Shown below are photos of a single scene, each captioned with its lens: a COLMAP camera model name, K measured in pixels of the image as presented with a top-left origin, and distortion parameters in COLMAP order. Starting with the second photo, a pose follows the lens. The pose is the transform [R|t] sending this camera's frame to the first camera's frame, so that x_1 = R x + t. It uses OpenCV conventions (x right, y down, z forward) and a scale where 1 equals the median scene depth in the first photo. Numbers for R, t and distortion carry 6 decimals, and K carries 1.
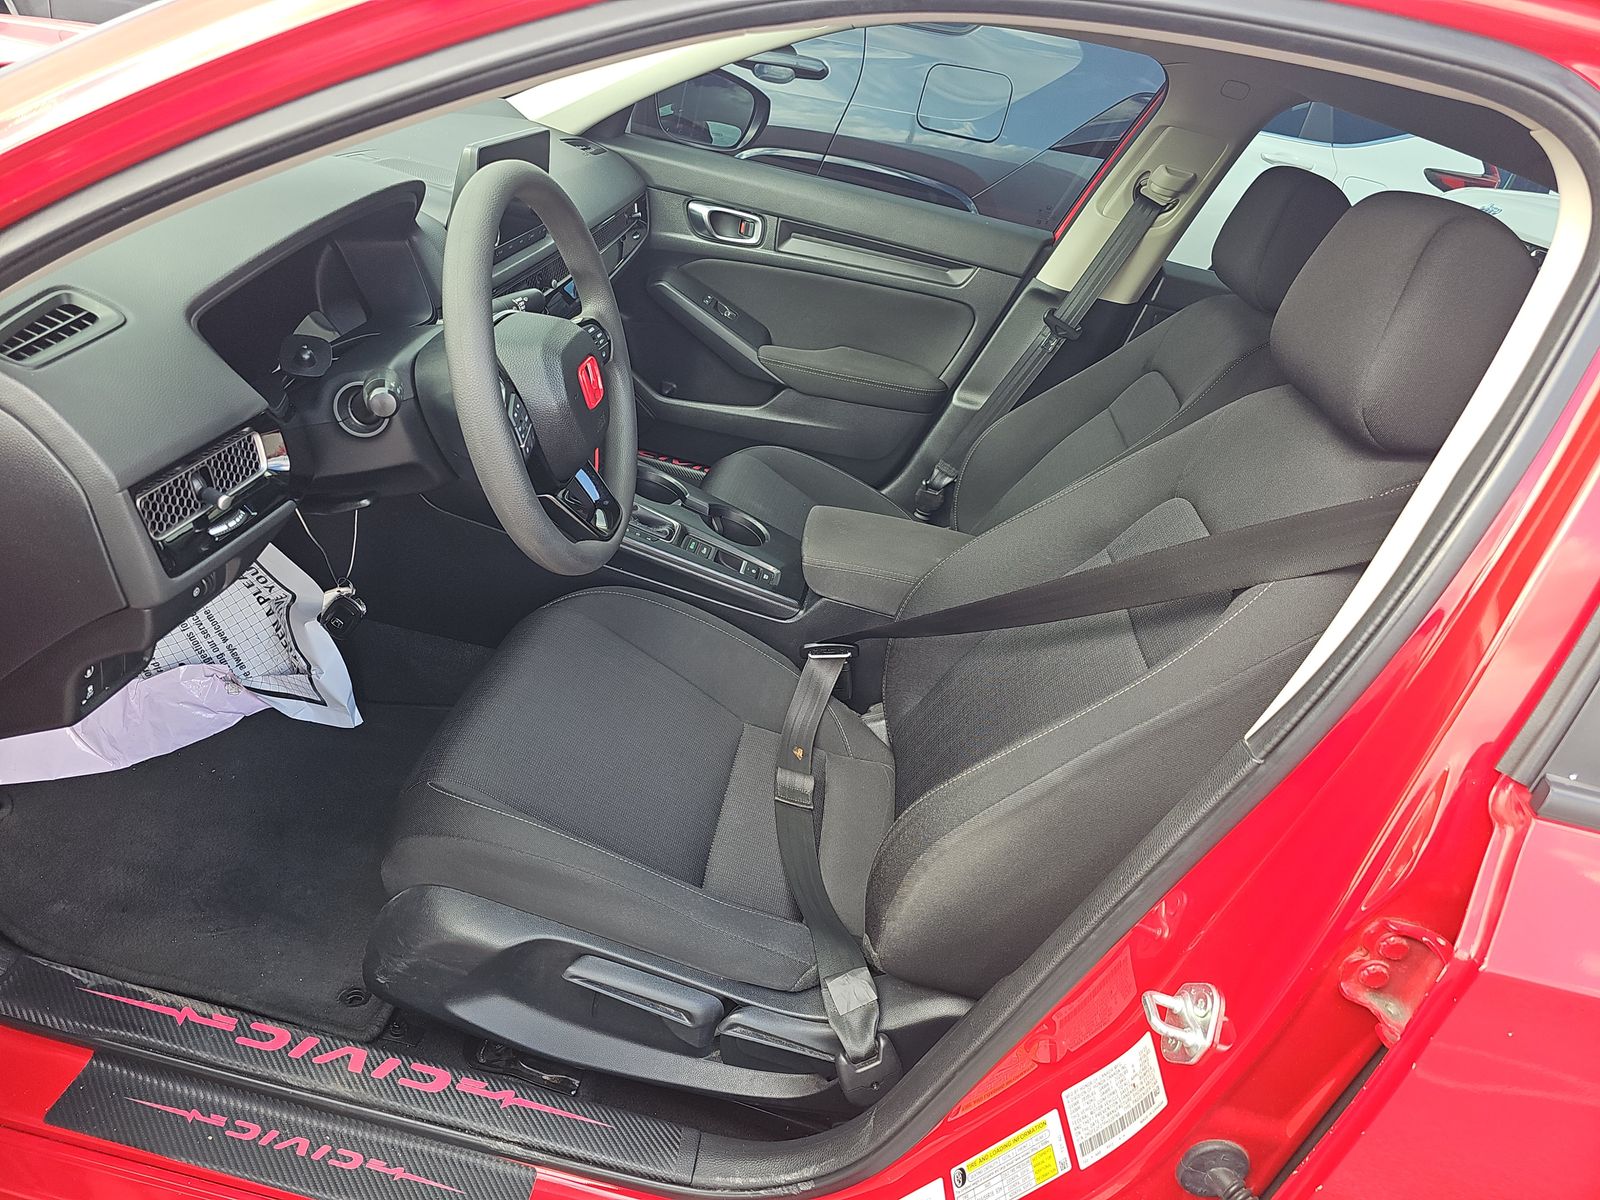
lens RADIAL K [[1051.7, 0, 797.0], [0, 1051.7, 595.7], [0, 0, 1]] dist [0.010332, -0.006983]
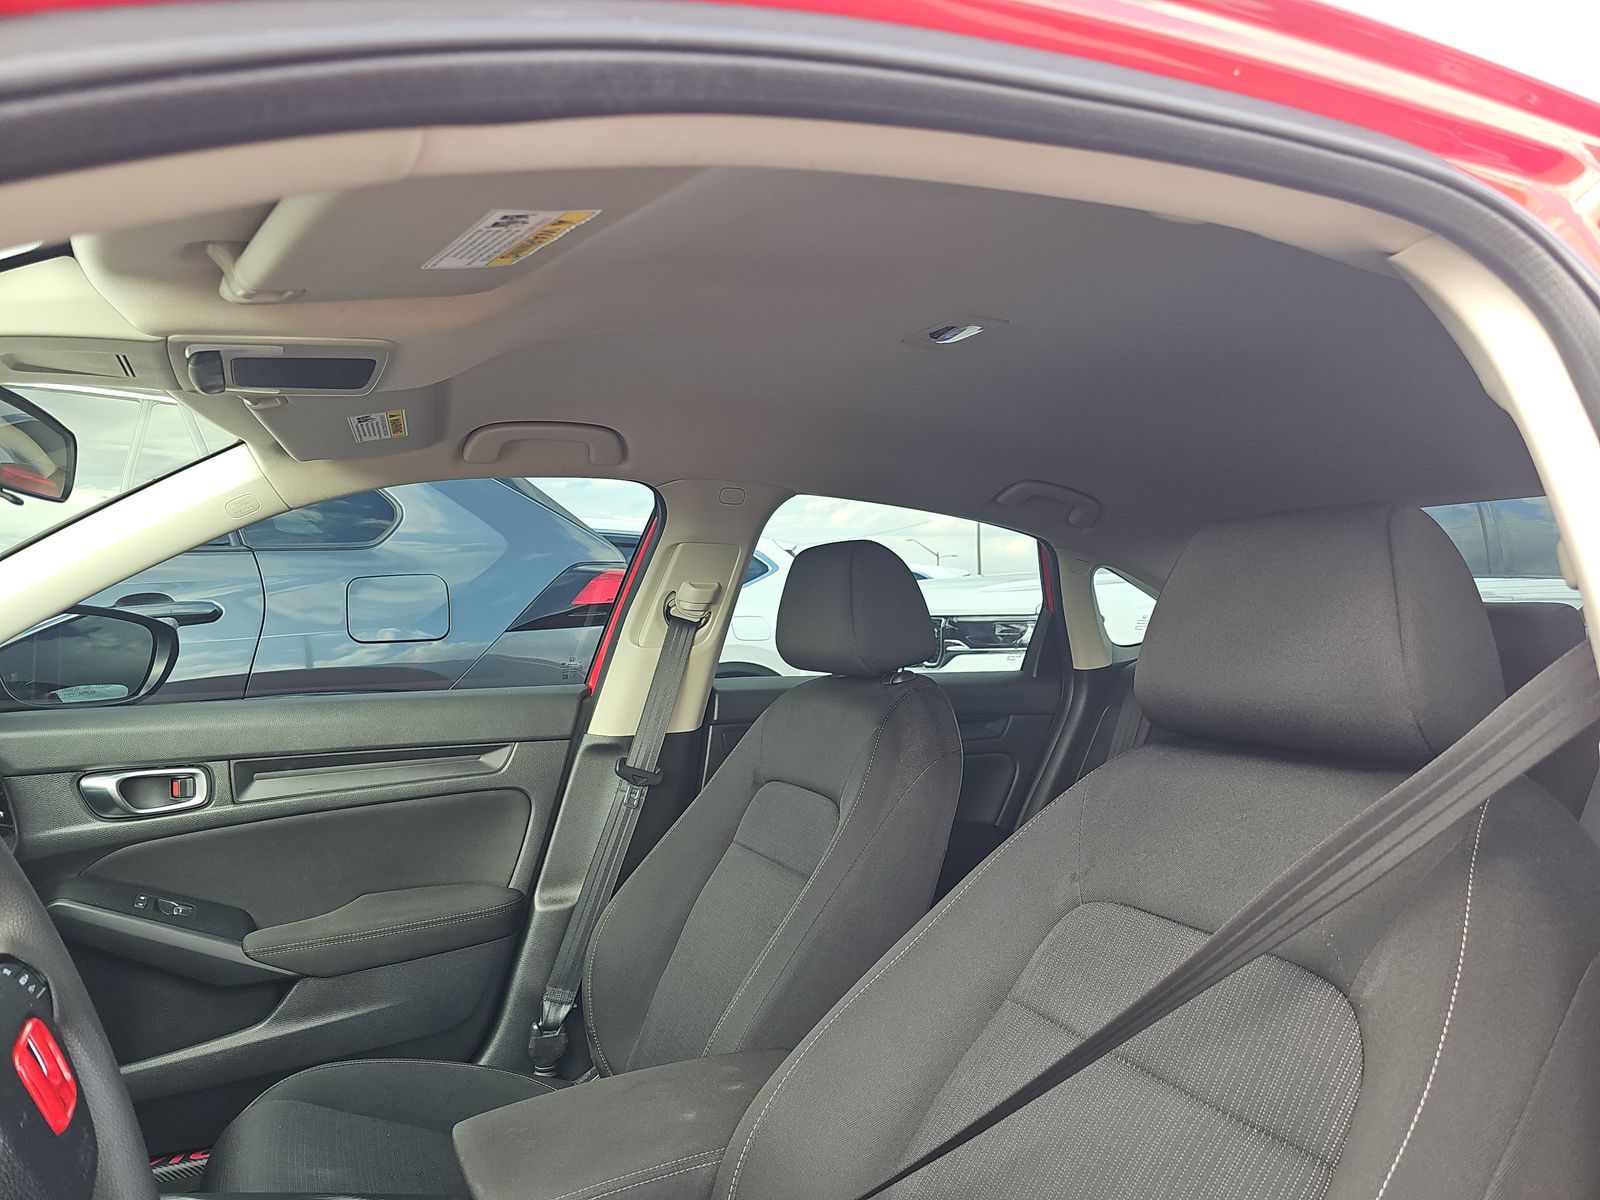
lens RADIAL K [[1051.7, 0, 803.8], [0, 1051.7, 602.1], [0, 0, 1]] dist [0.010332, -0.006983]
pose [[0.813656, -0.208385, 0.542715, -0.067733], [0.428605, 0.845738, -0.317844, -0.045385], [-0.392761, 0.491226, 0.777455, 0.211693]]
